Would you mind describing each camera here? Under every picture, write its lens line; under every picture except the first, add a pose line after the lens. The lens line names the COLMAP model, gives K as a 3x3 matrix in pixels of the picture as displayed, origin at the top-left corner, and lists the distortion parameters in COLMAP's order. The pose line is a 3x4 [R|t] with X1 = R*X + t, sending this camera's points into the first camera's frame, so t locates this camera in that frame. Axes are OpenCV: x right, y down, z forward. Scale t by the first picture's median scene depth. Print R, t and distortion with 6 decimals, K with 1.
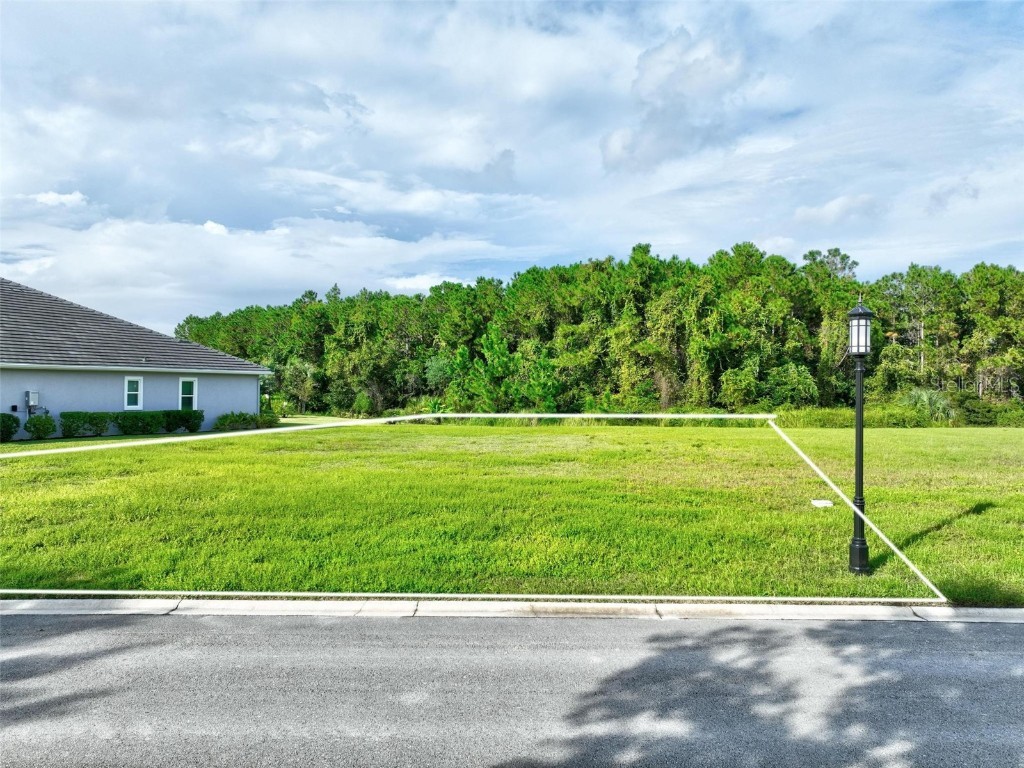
lens RADIAL K [[723.0, 0, 516.0], [0, 723.0, 392.8], [0, 0, 1]] dist [-0.003534, 0.022201]
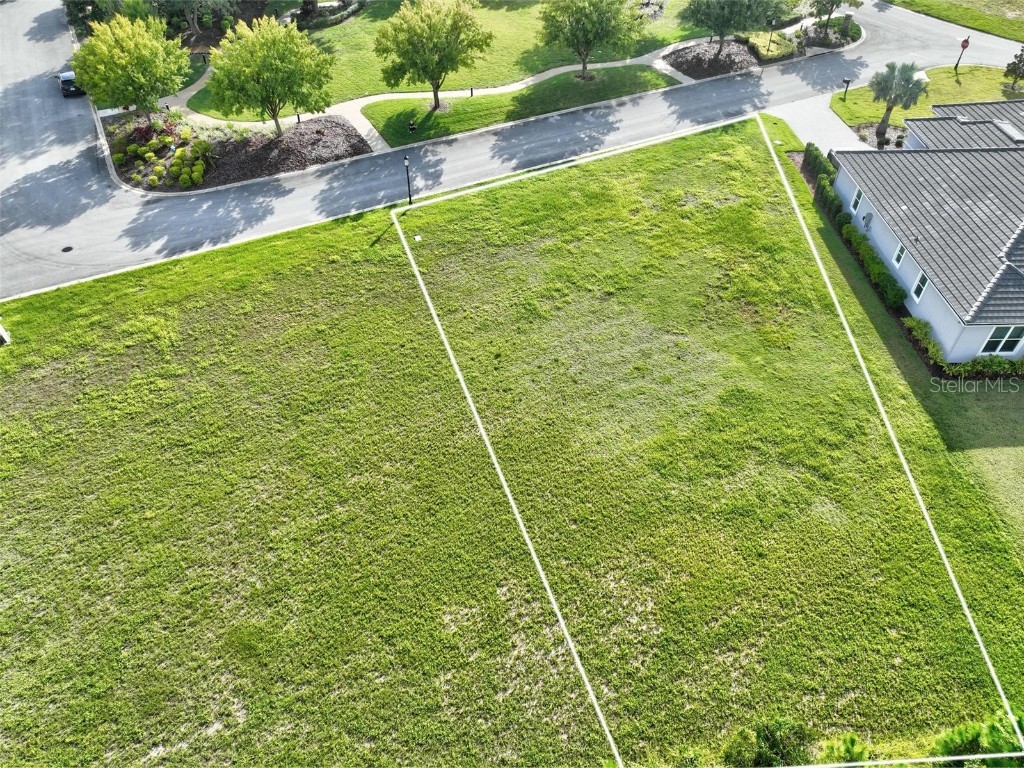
lens RADIAL K [[723.0, 0, 513.2], [0, 723.0, 382.2], [0, 0, 1]] dist [-0.003534, 0.022201]
pose [[-0.877118, 0.332555, -0.346512, 0.318914], [-0.004992, 0.715136, 0.698967, -0.380575], [0.480248, 0.614807, -0.625599, 0.832591]]
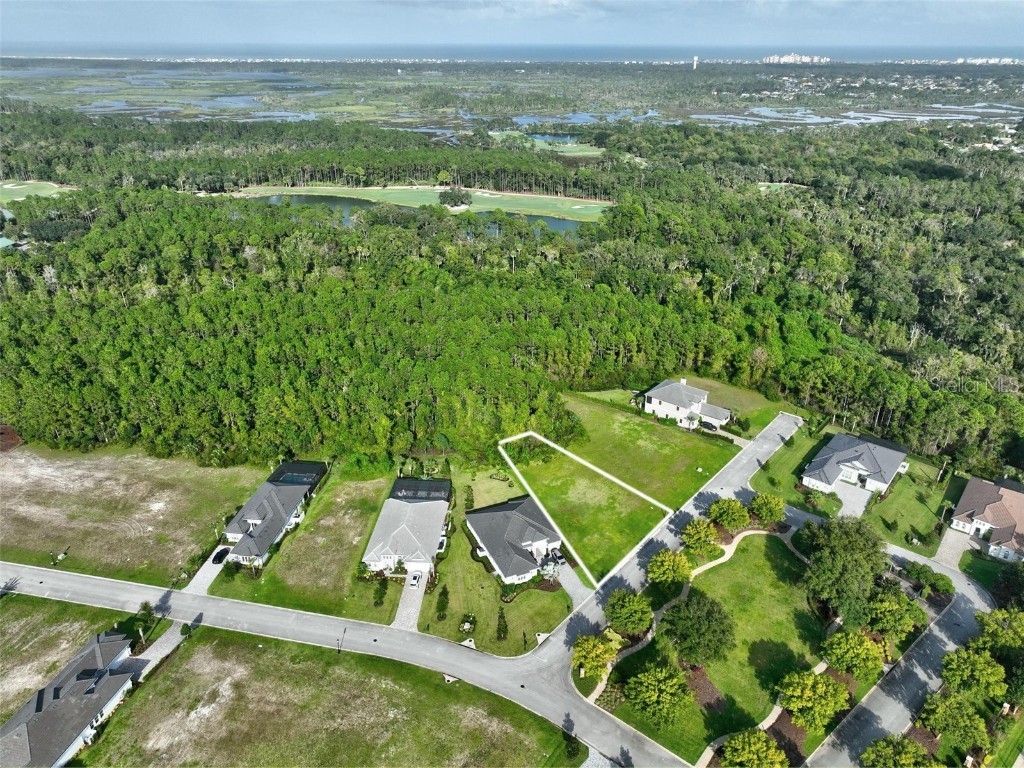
lens RADIAL K [[723.0, 0, 510.8], [0, 723.0, 383.8], [0, 0, 1]] dist [-0.003534, 0.022201]
pose [[0.625246, -0.335275, 0.704740, -2.159470], [0.003244, 0.904126, 0.427253, -1.673757], [-0.780421, -0.264852, 0.566389, -0.855402]]
